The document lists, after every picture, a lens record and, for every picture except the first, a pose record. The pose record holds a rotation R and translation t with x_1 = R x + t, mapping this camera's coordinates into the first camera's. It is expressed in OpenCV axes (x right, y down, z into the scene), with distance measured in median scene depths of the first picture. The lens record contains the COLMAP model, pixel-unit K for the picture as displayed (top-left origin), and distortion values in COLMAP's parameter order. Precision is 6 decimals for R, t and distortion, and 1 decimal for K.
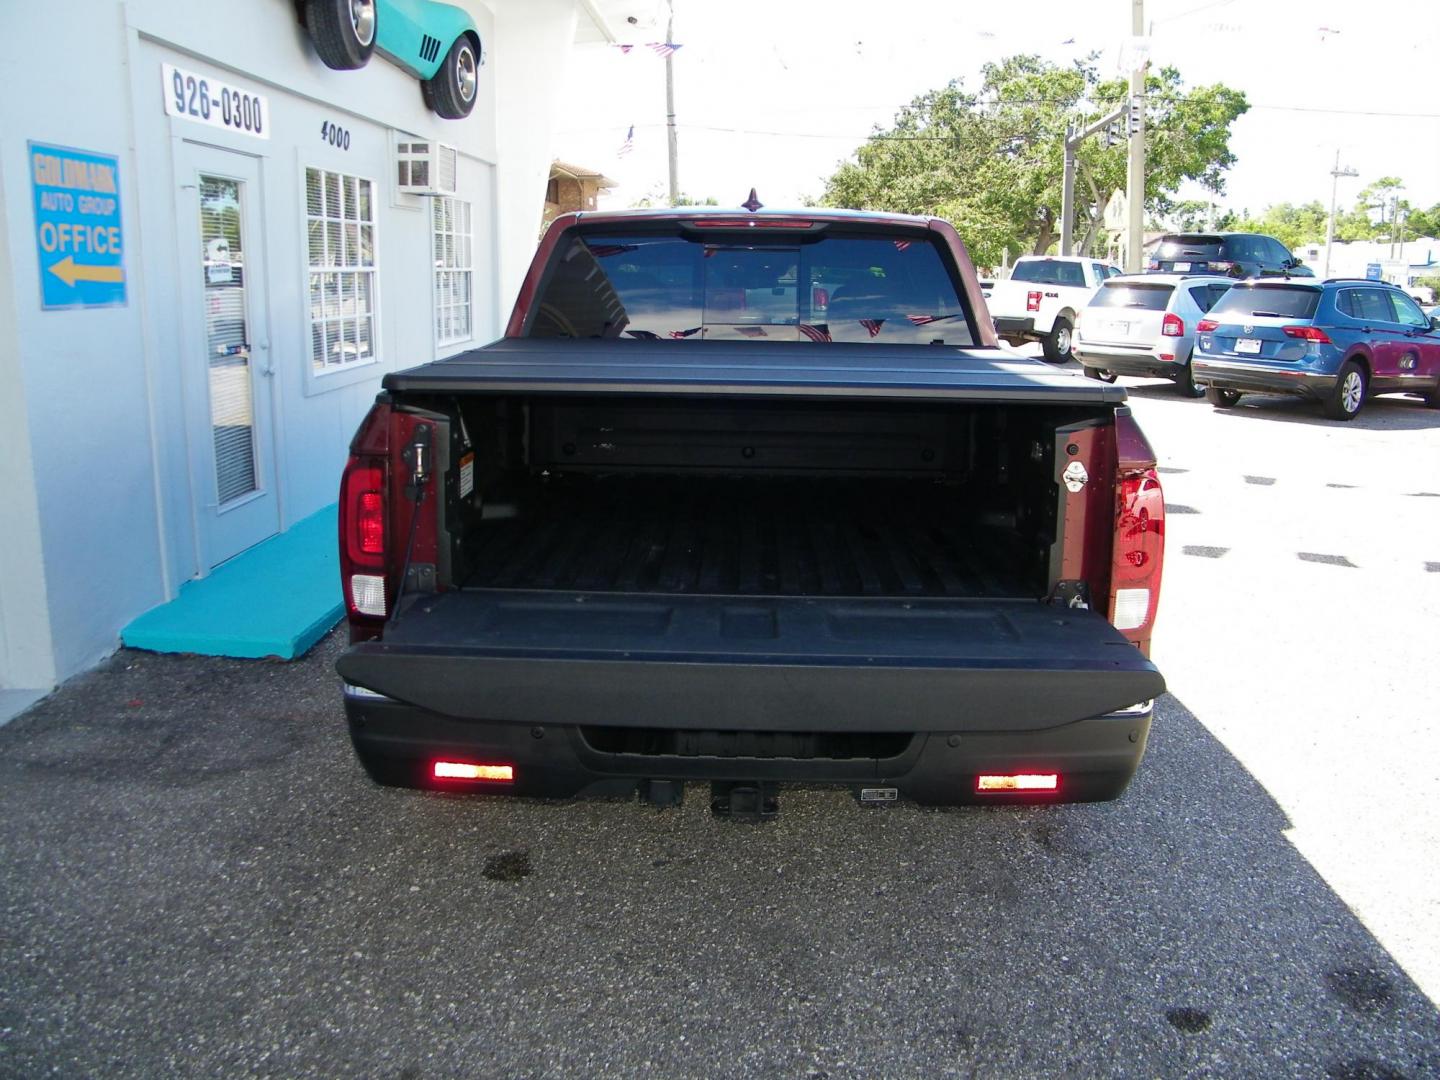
lens RADIAL K [[1232.7, 0, 714.0], [0, 1232.7, 517.4], [0, 0, 1]] dist [-0.188399, 0.172514]
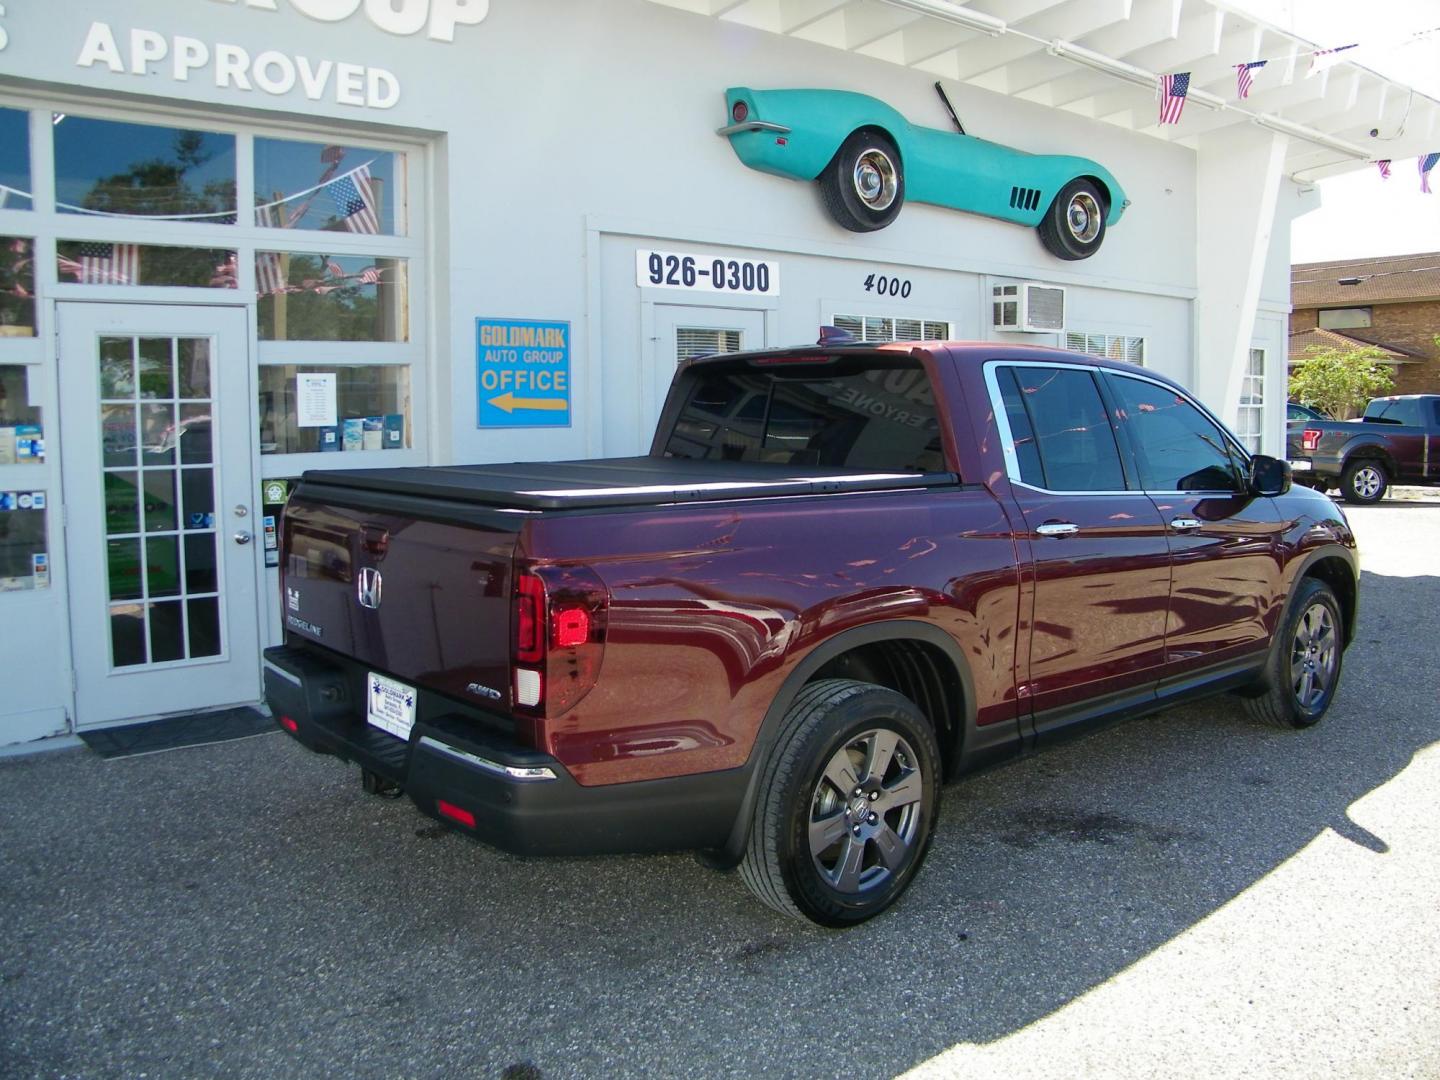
lens RADIAL K [[1232.7, 0, 714.0], [0, 1232.7, 517.4], [0, 0, 1]] dist [-0.188399, 0.172514]
pose [[0.671788, 0.055693, -0.738647, 0.828554], [-0.135597, 0.989566, -0.048712, -0.032447], [0.728227, 0.132882, 0.672330, 0.207217]]
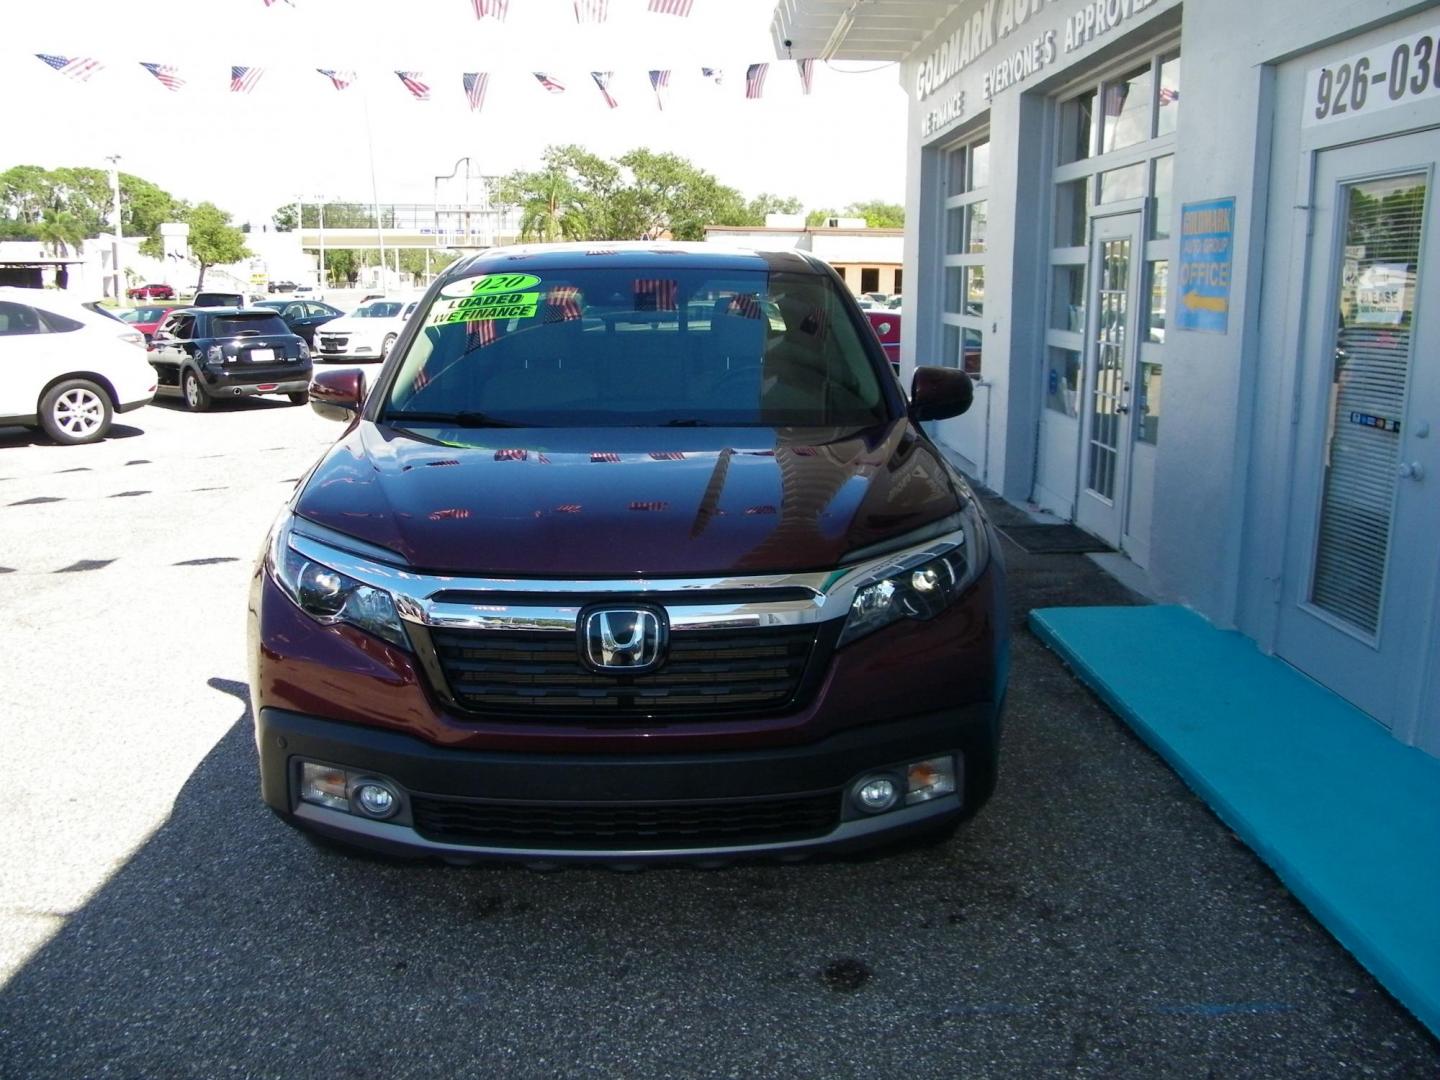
lens RADIAL K [[1232.7, 0, 714.0], [0, 1232.7, 517.4], [0, 0, 1]] dist [-0.188399, 0.172514]
pose [[-0.997376, 0.002742, -0.072344, 0.055771], [-0.025063, 0.924411, 0.380575, -0.515293], [0.067919, 0.381389, -0.921916, 2.459371]]
